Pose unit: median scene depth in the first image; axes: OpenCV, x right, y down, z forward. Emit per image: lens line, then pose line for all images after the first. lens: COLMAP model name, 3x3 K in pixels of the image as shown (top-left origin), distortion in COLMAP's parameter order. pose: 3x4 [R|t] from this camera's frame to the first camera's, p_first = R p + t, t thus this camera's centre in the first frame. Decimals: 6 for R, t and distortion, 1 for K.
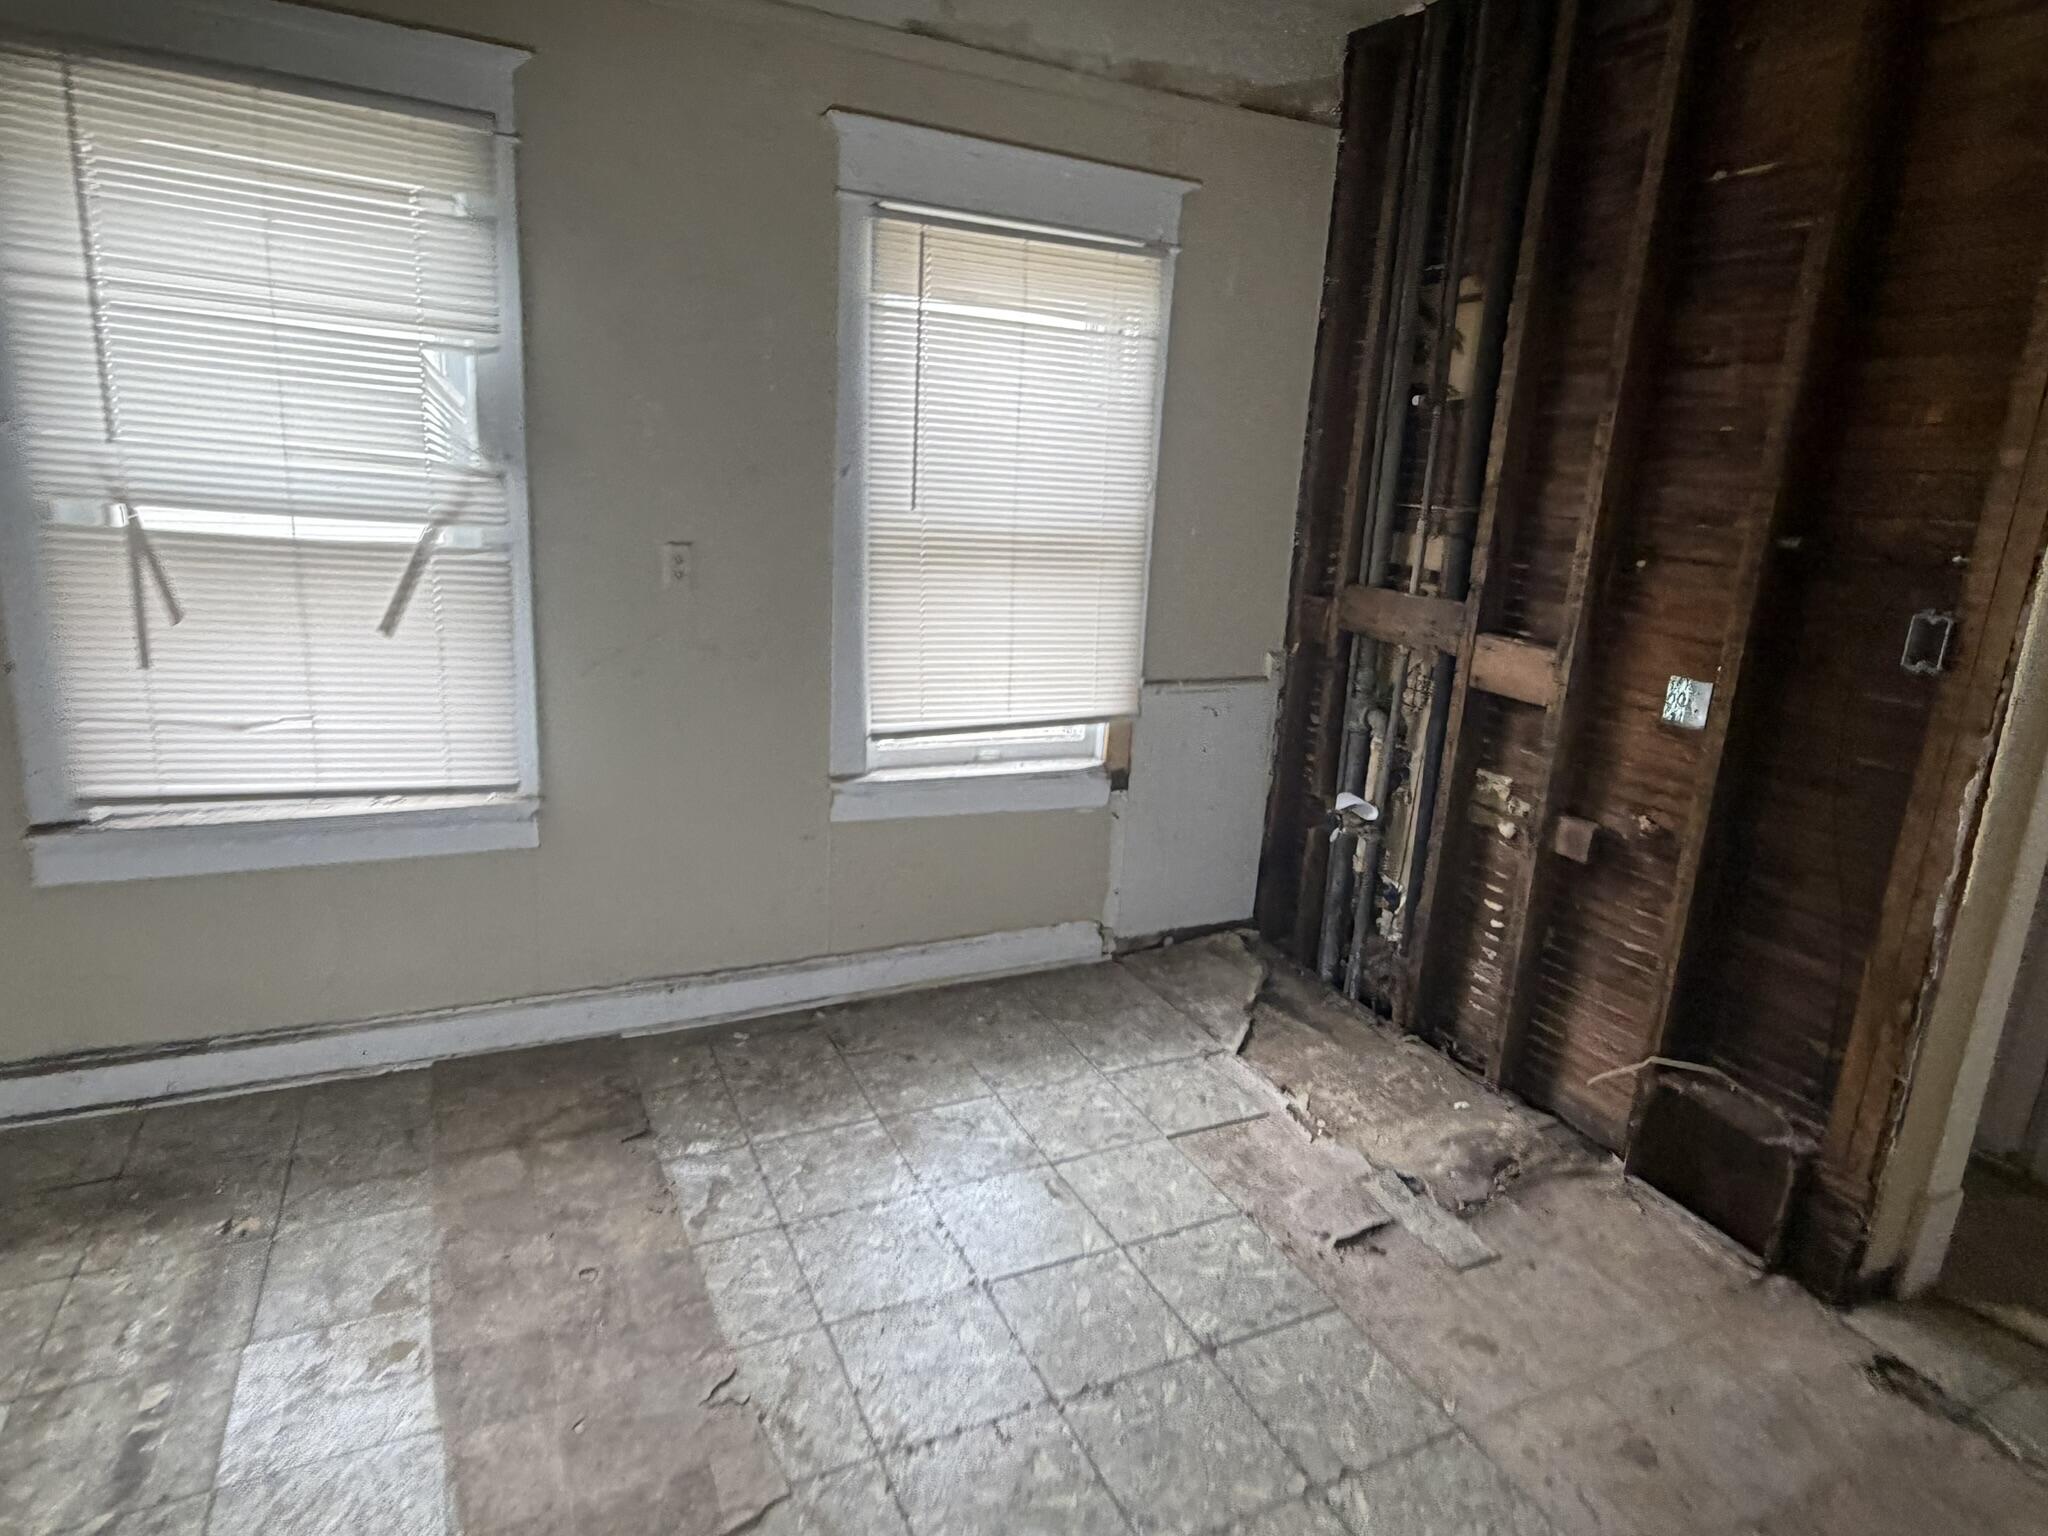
lens RADIAL K [[1158.9, 0, 1017.5], [0, 1158.9, 773.8], [0, 0, 1]] dist [-0.001033, -0.000048]
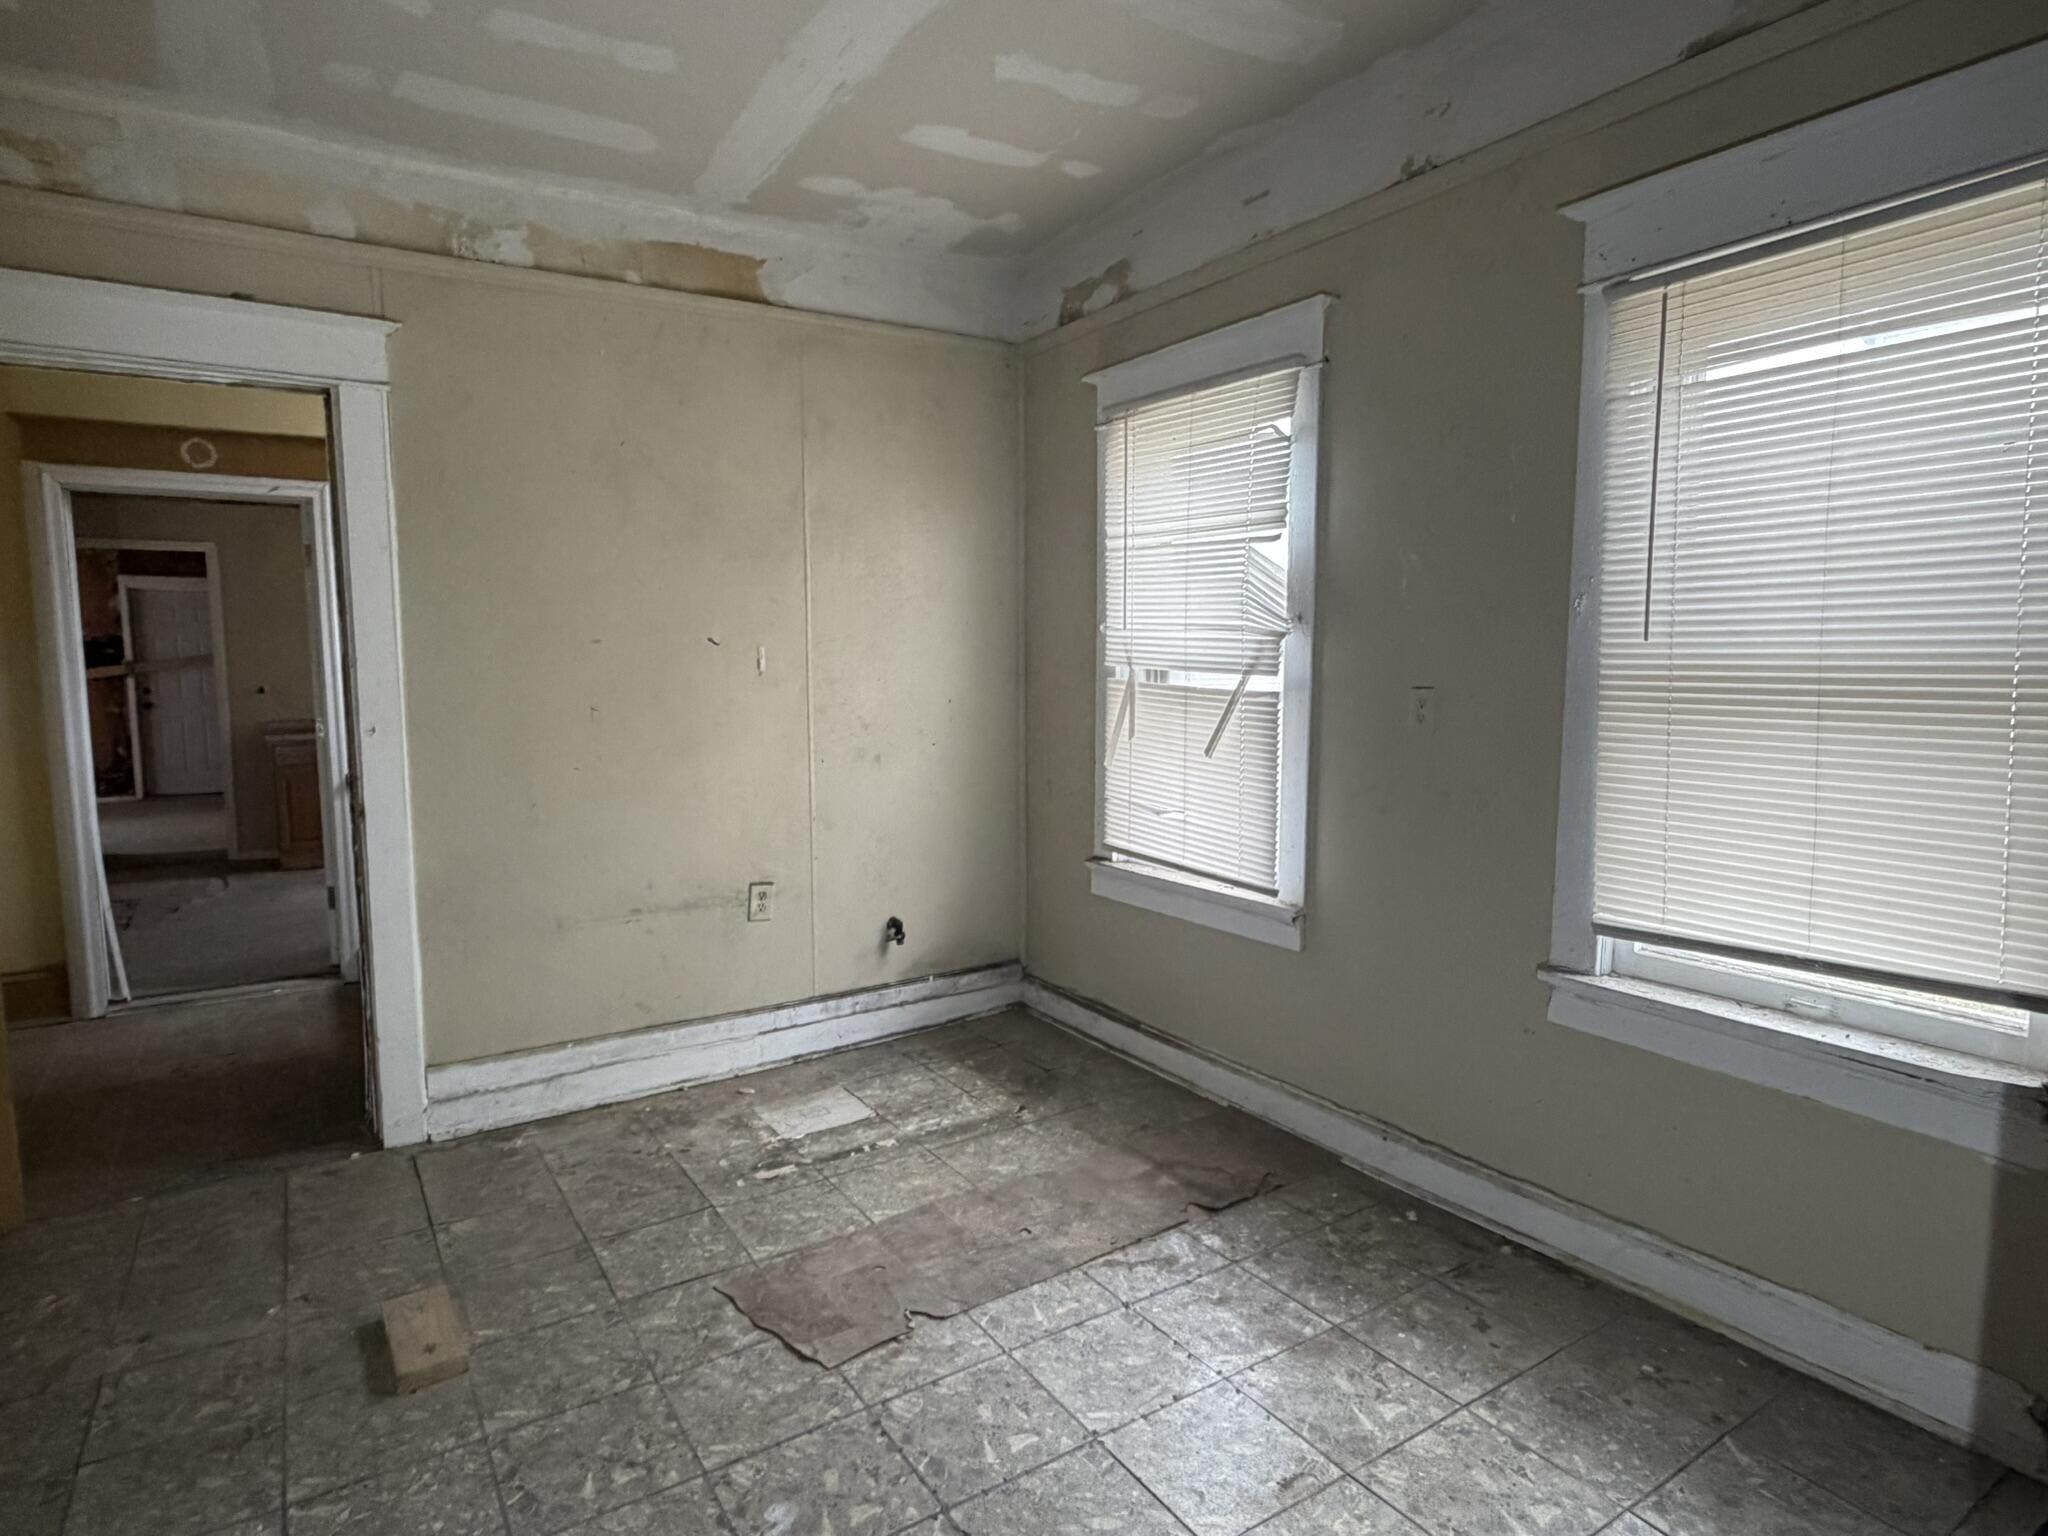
lens RADIAL K [[1127.2, 0, 988.7], [0, 1127.2, 782.7], [0, 0, 1]] dist [0.001911, 0.001497]
pose [[0.113104, 0.056699, -0.991964, 0.689009], [-0.228044, 0.973200, 0.029625, -0.066897], [0.967059, 0.222861, 0.123003, 0.572154]]
